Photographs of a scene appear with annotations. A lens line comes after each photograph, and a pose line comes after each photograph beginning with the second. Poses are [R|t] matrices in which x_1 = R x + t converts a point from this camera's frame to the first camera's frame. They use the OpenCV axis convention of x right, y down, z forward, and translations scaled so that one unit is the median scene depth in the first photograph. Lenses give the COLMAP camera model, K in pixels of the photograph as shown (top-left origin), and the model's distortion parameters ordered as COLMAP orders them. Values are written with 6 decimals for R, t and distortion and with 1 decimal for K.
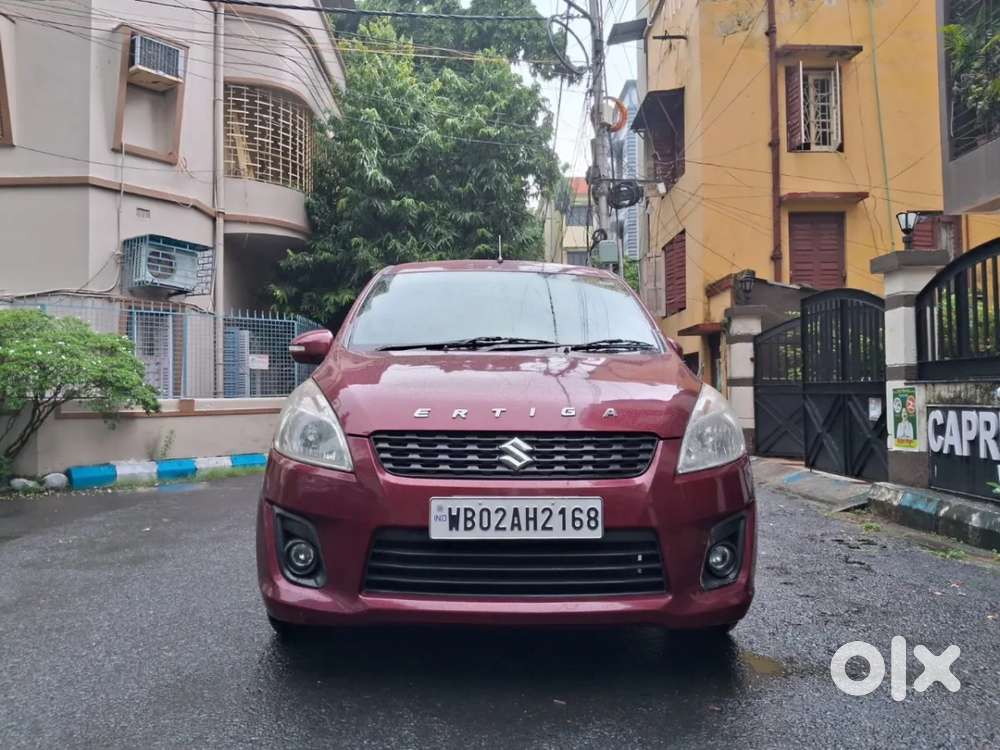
lens RADIAL K [[749.6, 0, 500.0], [0, 749.6, 375.0], [0, 0, 1]] dist [0.068025, -0.165004]
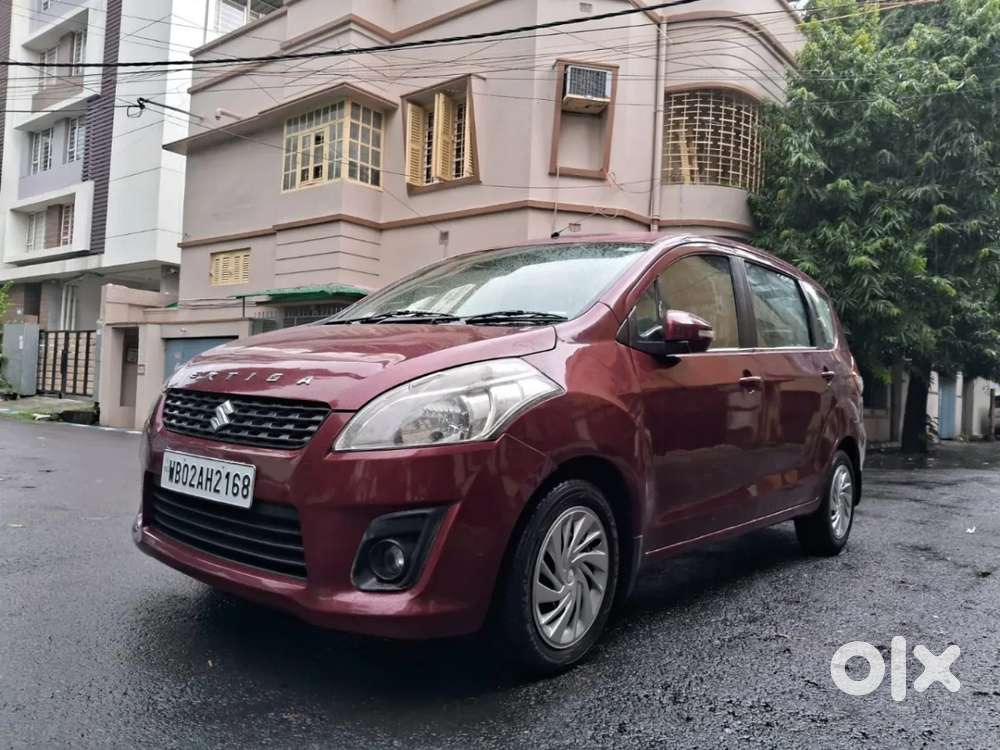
lens RADIAL K [[749.6, 0, 500.0], [0, 749.6, 375.0], [0, 0, 1]] dist [0.068025, -0.165004]
pose [[0.760718, 0.027225, -0.648511, 0.174891], [-0.033871, 0.999424, 0.002226, 0.006204], [0.648198, 0.020273, 0.761202, 0.083806]]
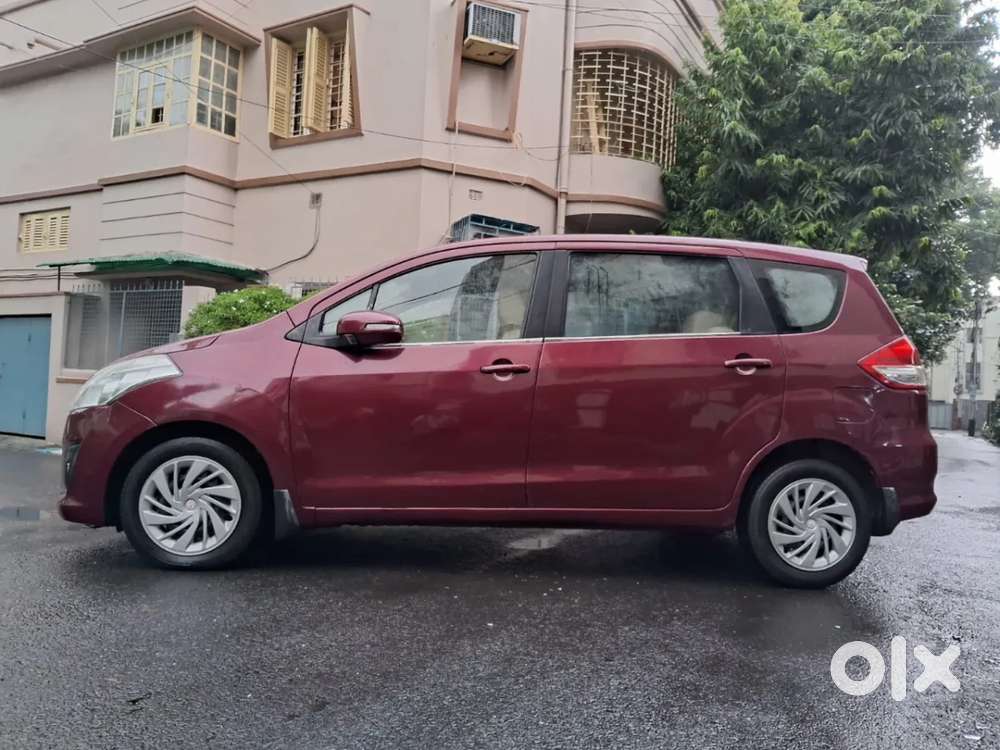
lens RADIAL K [[770.5, 0, 492.5], [0, 770.5, 375.2], [0, 0, 1]] dist [0.013609, -0.075879]
pose [[0.858105, 0.043421, -0.511635, 0.051977], [-0.047163, 0.998871, 0.005670, 0.006081], [0.511304, 0.019265, 0.859184, 0.185754]]
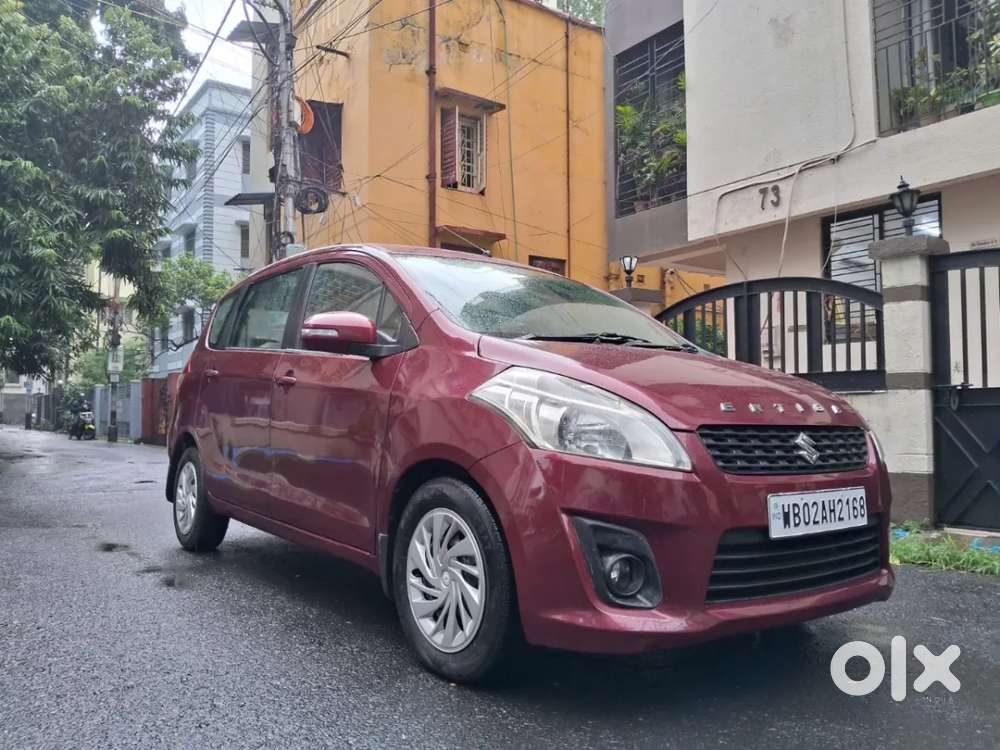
lens RADIAL K [[749.6, 0, 500.0], [0, 749.6, 375.0], [0, 0, 1]] dist [0.068025, -0.165004]
pose [[0.827742, 0.039230, 0.559736, -0.160861], [-0.024888, 0.999138, -0.033223, 0.009145], [-0.560557, 0.013569, 0.828005, 0.070224]]
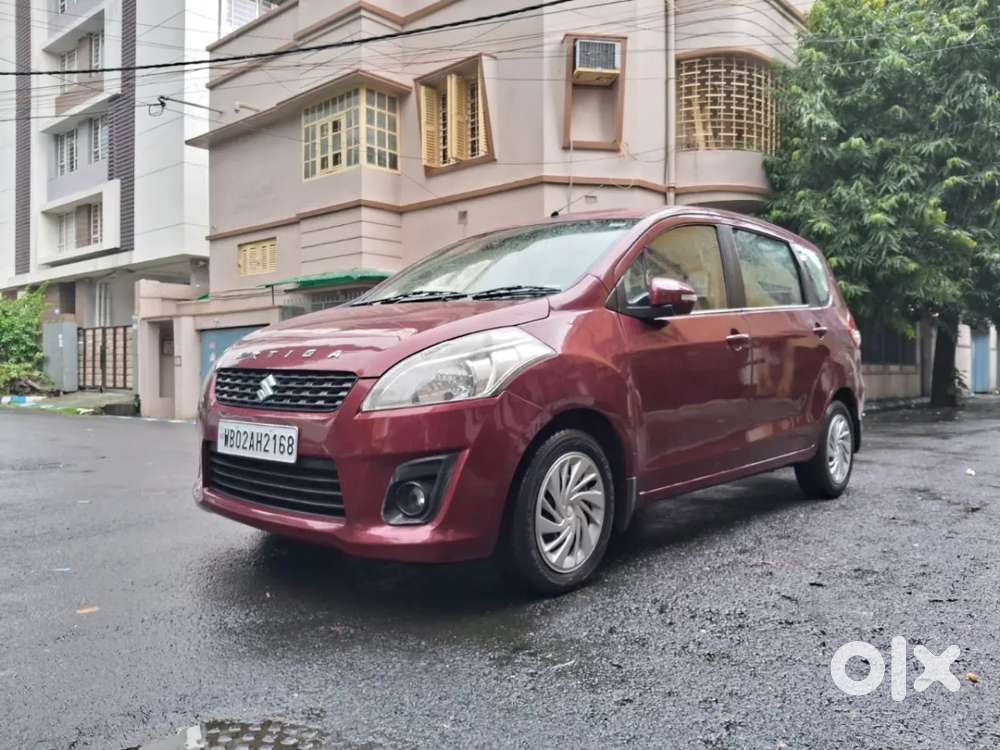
lens RADIAL K [[753.1, 0, 504.4], [0, 753.1, 370.1], [0, 0, 1]] dist [0.062165, -0.152065]
pose [[0.739250, 0.007380, -0.673391, 0.200900], [0.014899, 0.999516, 0.027310, 0.008778], [0.673267, -0.030221, 0.738782, 0.065781]]
